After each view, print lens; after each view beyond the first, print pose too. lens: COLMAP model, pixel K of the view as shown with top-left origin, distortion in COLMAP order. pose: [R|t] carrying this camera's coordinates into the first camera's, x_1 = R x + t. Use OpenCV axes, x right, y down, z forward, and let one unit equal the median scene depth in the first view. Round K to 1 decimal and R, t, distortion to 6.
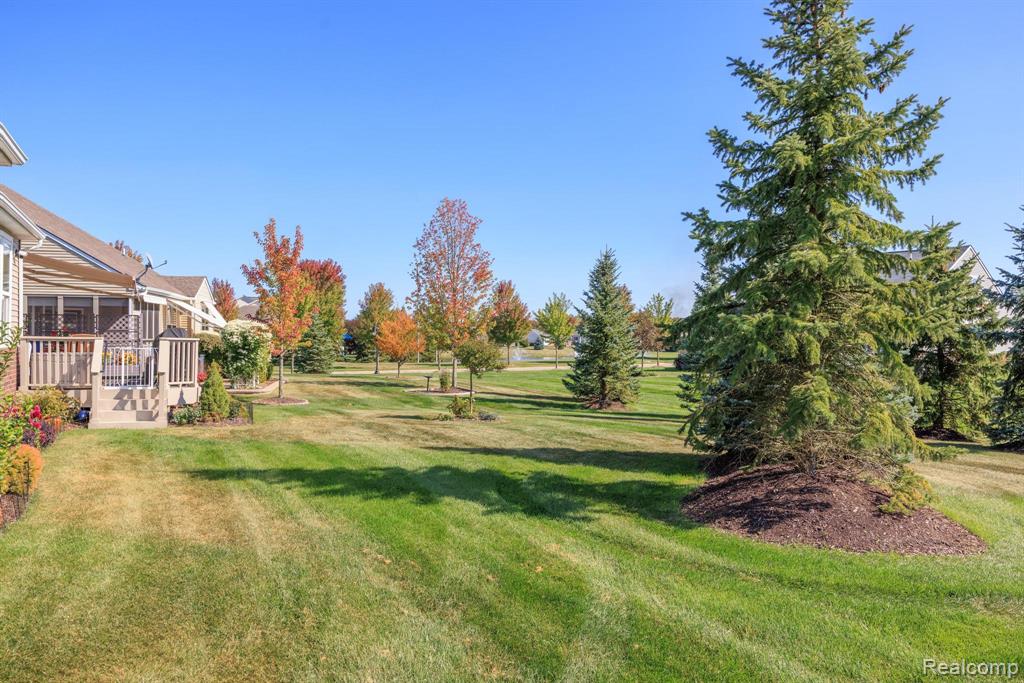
lens RADIAL K [[860.9, 0, 512.0], [0, 860.9, 341.5], [0, 0, 1]] dist [-0.000684, 0.000367]
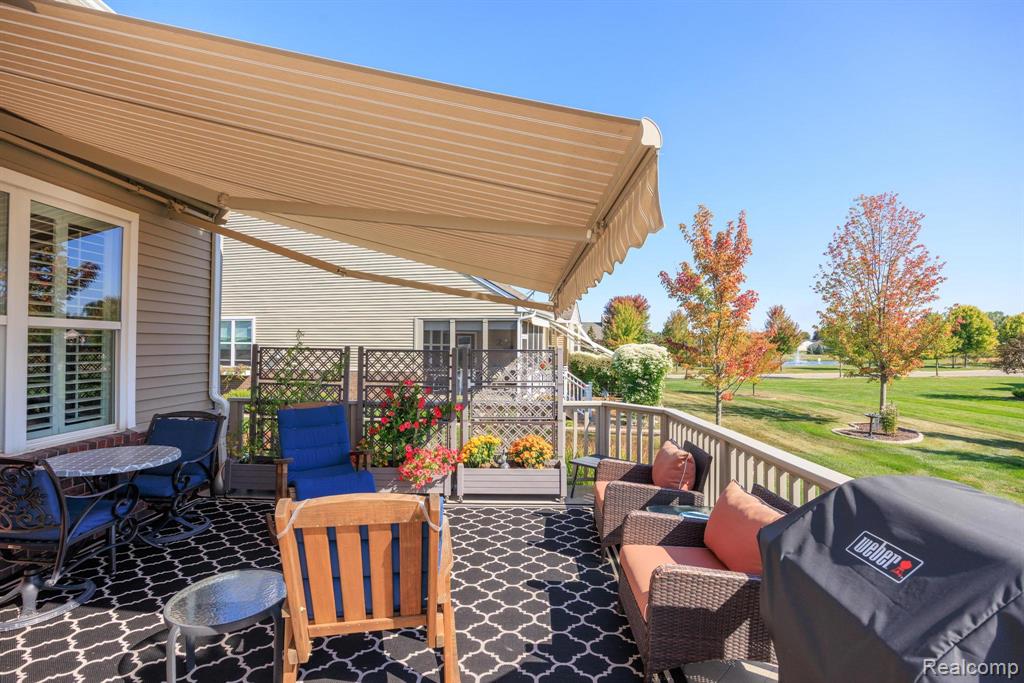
lens RADIAL K [[502.0, 0, 512.0], [0, 502.0, 341.5], [0, 0, 1]] dist [-0.000078, 0.000015]
pose [[0.912793, -0.002045, -0.408418, -0.226542], [-0.002946, 0.999928, -0.011592, -0.021464], [0.408412, 0.011784, 0.912721, 0.498079]]
